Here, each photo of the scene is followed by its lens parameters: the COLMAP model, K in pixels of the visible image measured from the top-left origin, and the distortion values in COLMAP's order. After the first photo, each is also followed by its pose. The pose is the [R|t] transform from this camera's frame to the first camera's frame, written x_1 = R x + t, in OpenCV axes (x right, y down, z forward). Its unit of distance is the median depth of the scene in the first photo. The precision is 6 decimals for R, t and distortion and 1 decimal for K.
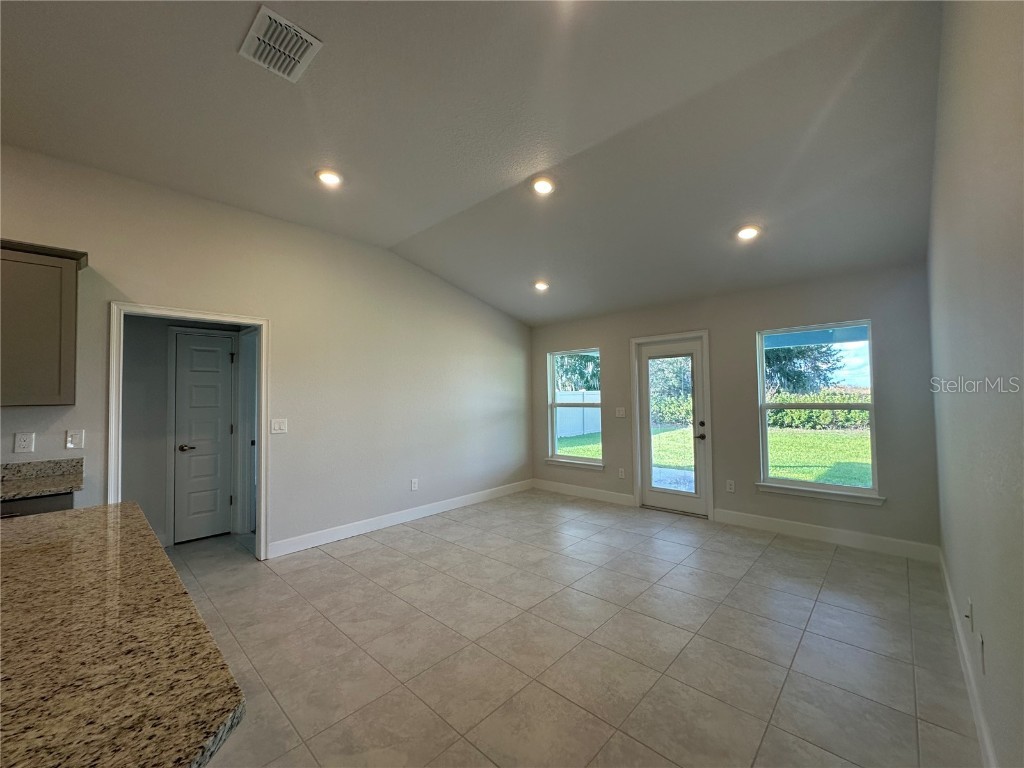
lens RADIAL K [[408.8, 0, 513.0], [0, 408.8, 382.9], [0, 0, 1]] dist [-0.000867, 0.000177]
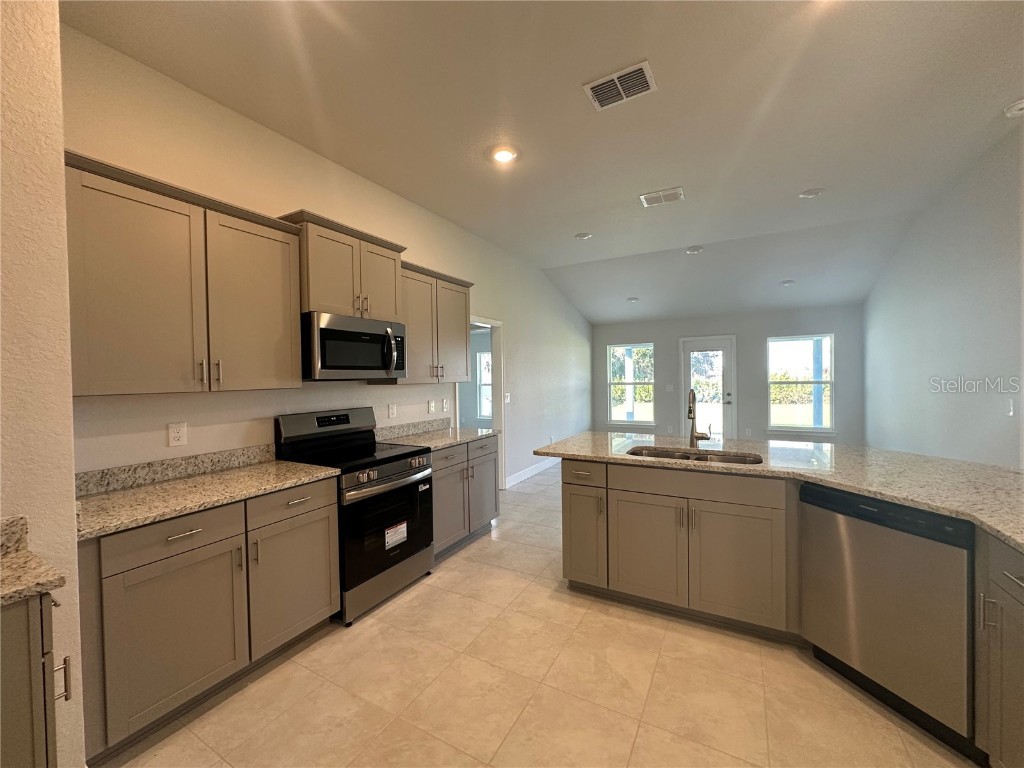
lens RADIAL K [[408.8, 0, 513.0], [0, 408.8, 382.9], [0, 0, 1]] dist [-0.000867, 0.000177]
pose [[0.969666, -0.004886, 0.244385, -0.658279], [-0.005422, 0.999124, 0.041491, -0.004825], [-0.244373, -0.041558, 0.968790, -0.287849]]
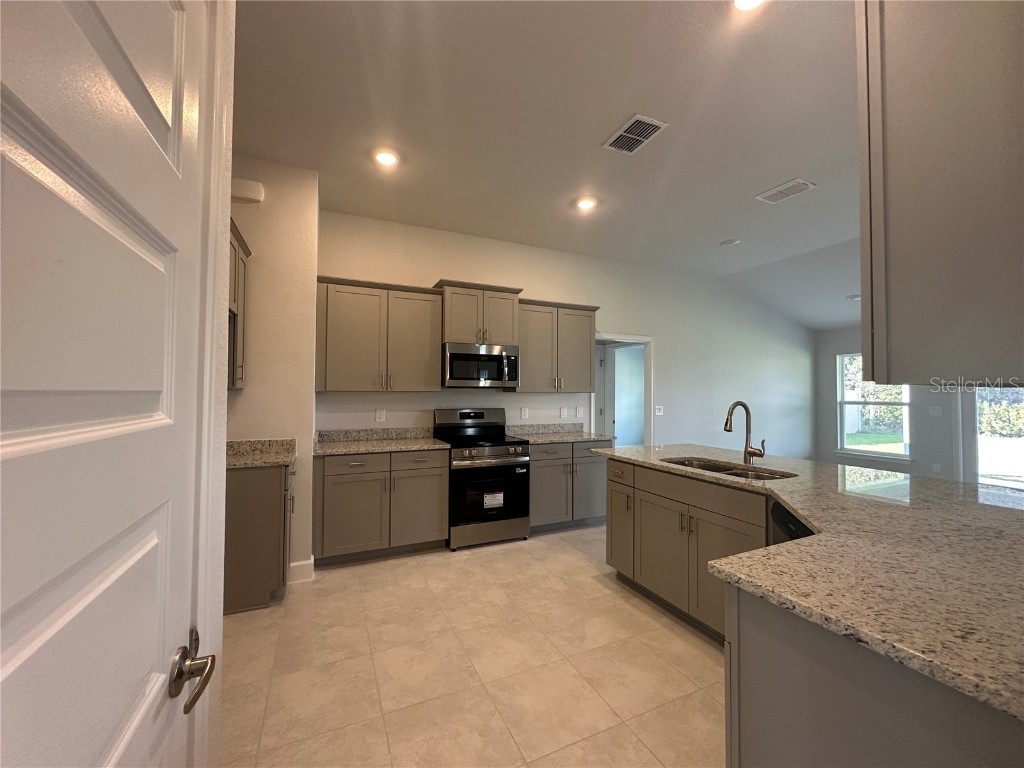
lens RADIAL K [[408.8, 0, 513.0], [0, 408.8, 382.9], [0, 0, 1]] dist [-0.000867, 0.000177]
pose [[0.927318, 0.011171, -0.374107, -0.371591], [-0.008831, 0.999929, 0.007970, -0.000562], [0.374169, -0.004087, 0.927351, -0.410171]]
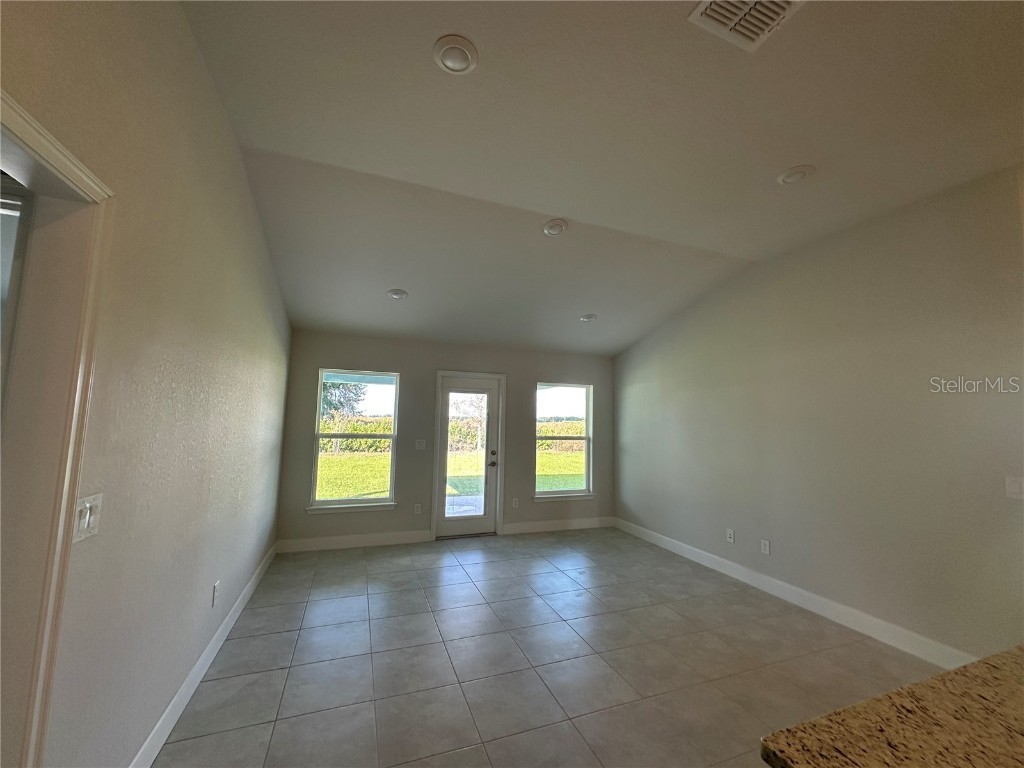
lens RADIAL K [[408.8, 0, 513.0], [0, 408.8, 382.9], [0, 0, 1]] dist [-0.000867, 0.000177]
pose [[0.434676, 0.108544, 0.894022, -0.531275], [-0.056900, 0.994037, -0.093022, 0.005451], [-0.898788, -0.010435, 0.438260, 0.396945]]
